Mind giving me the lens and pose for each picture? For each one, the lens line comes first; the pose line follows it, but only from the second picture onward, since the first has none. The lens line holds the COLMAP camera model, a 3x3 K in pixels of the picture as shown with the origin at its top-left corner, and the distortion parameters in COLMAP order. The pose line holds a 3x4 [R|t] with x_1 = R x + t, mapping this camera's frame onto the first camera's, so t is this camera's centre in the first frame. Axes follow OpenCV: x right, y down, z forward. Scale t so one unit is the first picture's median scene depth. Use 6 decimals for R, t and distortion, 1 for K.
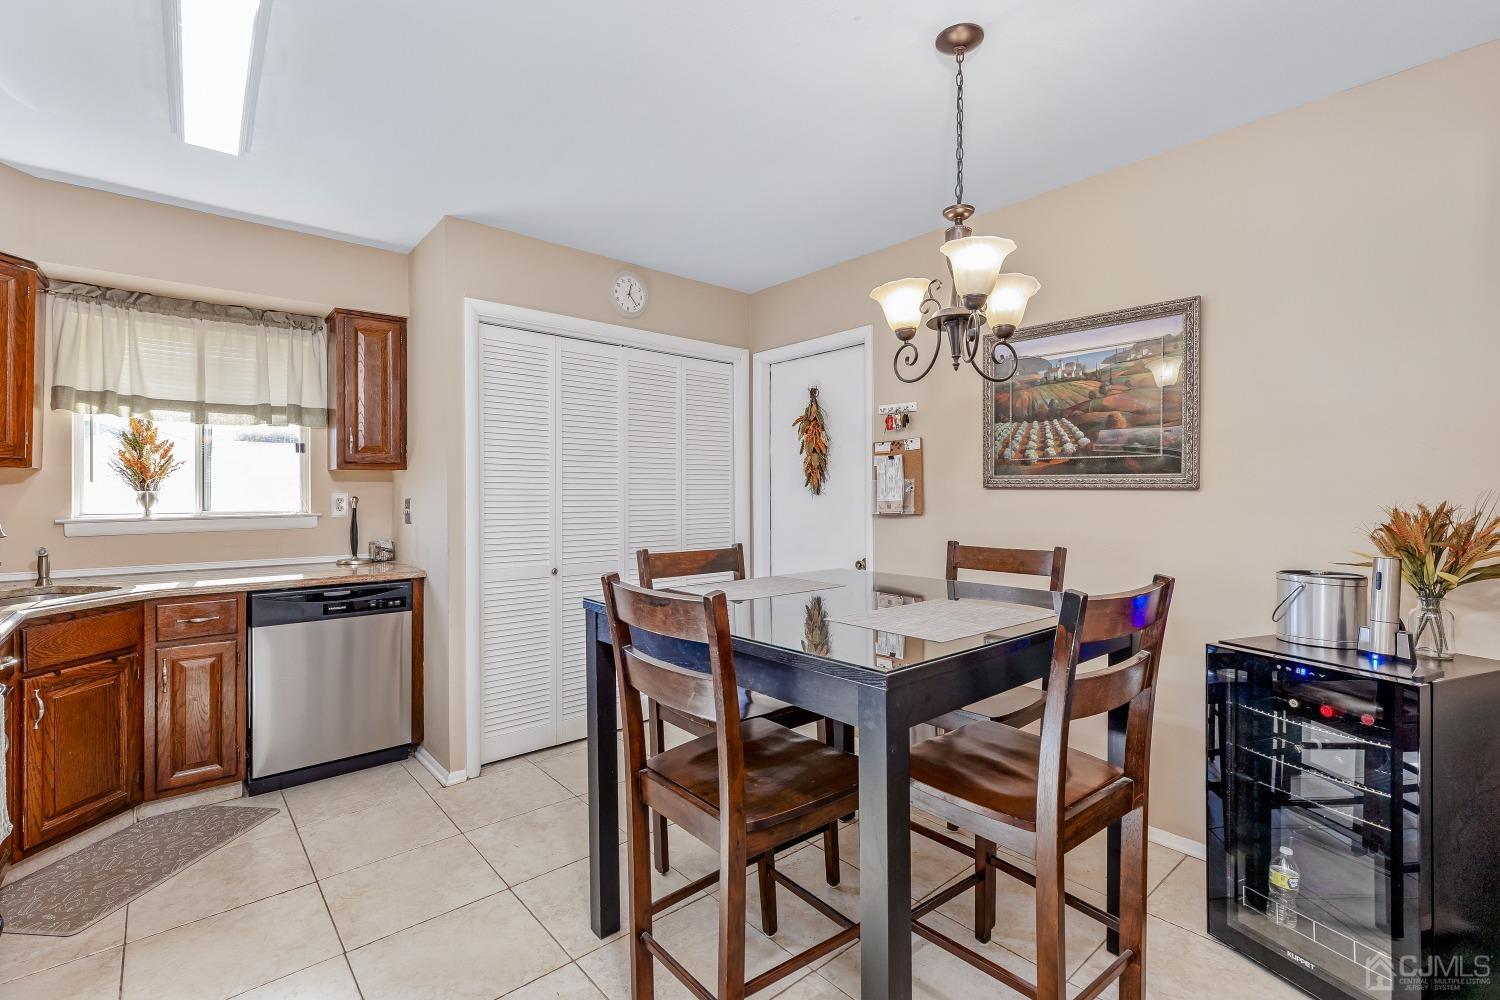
lens RADIAL K [[678.6, 0, 753.8], [0, 678.6, 493.4], [0, 0, 1]] dist [0.006079, 0.001914]
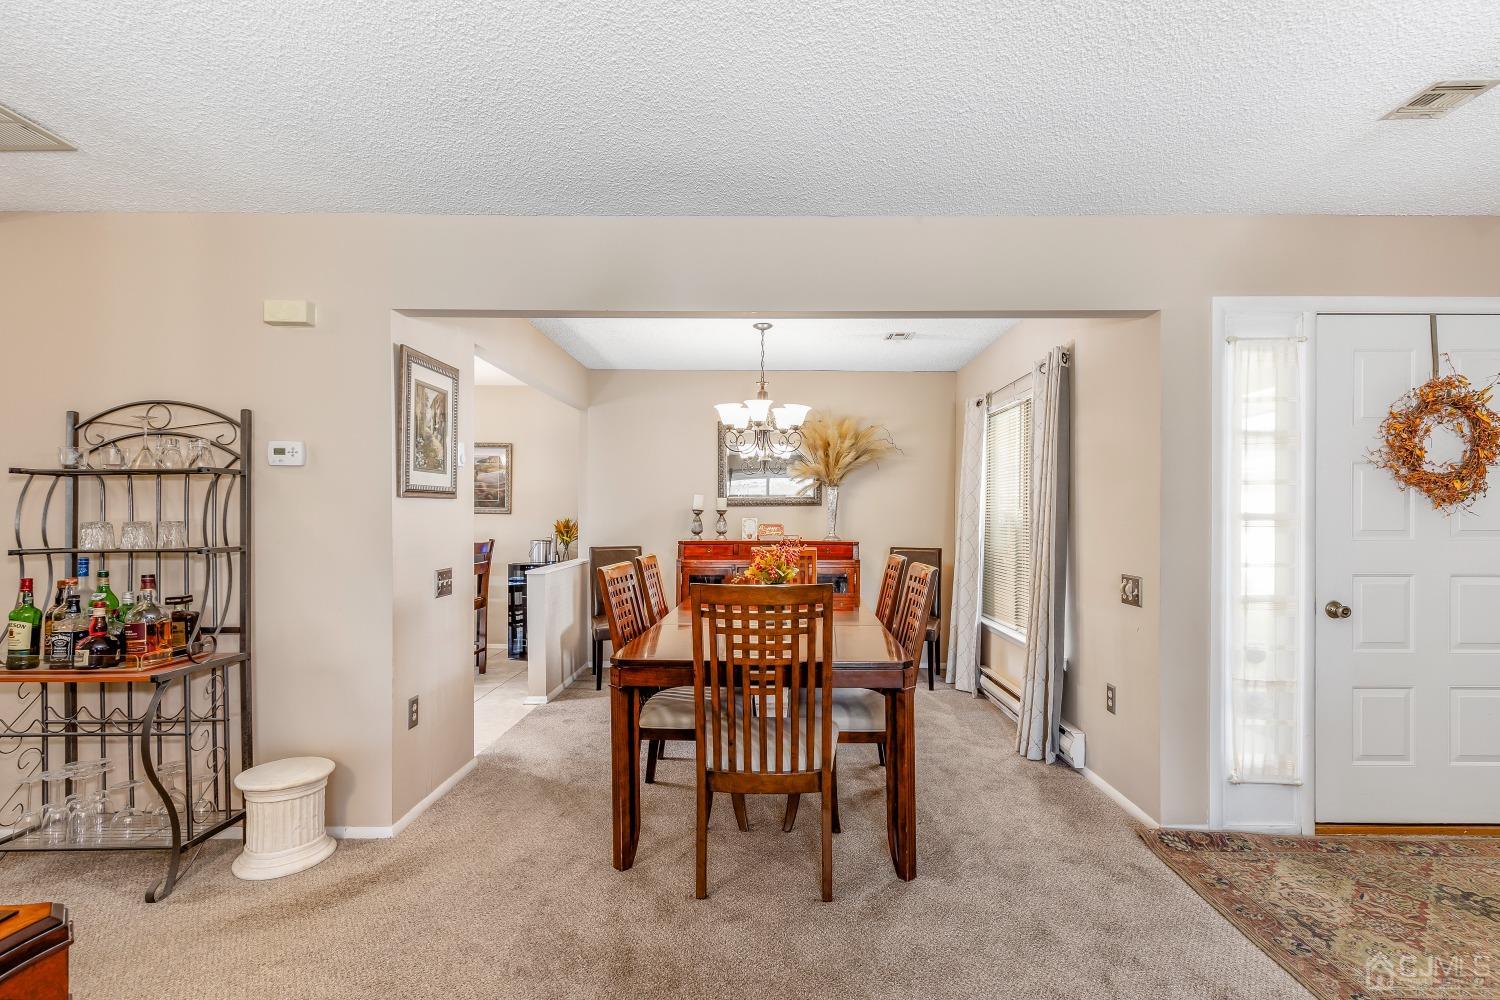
lens RADIAL K [[678.6, 0, 750.1], [0, 678.6, 515.9], [0, 0, 1]] dist [0.006079, 0.001914]
pose [[0.677551, 0.007078, 0.735442, -0.575329], [-0.008257, 0.999964, -0.002017, -0.000666], [-0.735429, -0.004706, 0.677585, -1.256848]]
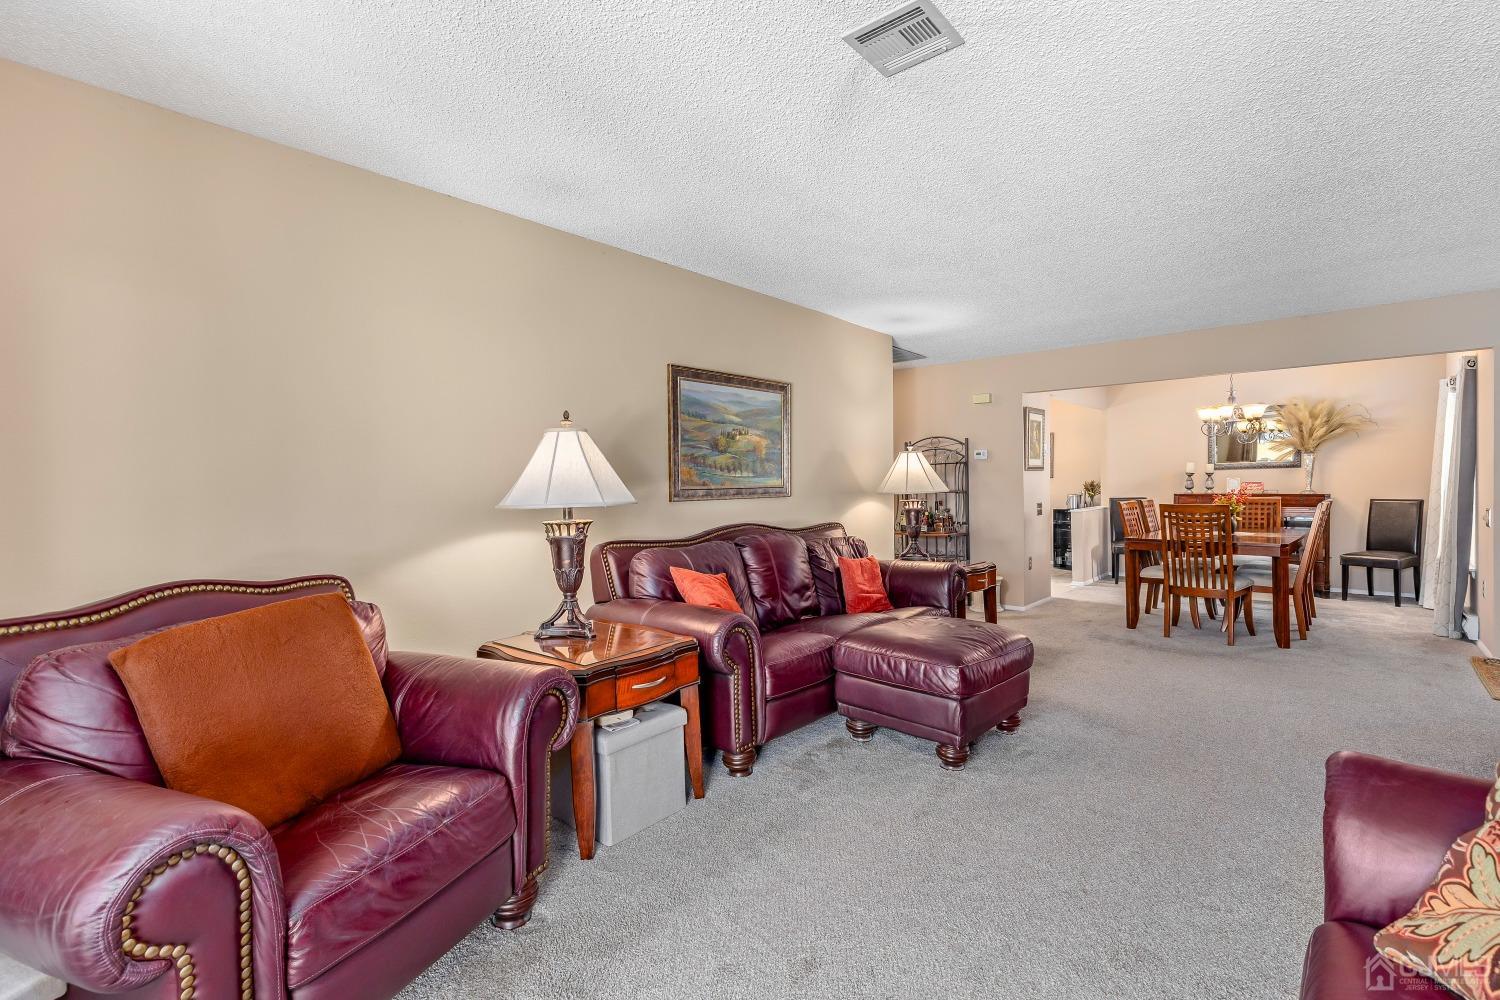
lens RADIAL K [[678.6, 0, 769.2], [0, 678.6, 493.7], [0, 0, 1]] dist [0.006079, 0.001914]
pose [[0.990135, -0.007805, 0.139896, -1.347452], [0.005379, 0.999829, 0.017709, 0.006623], [-0.140010, -0.016781, 0.990008, -2.341674]]
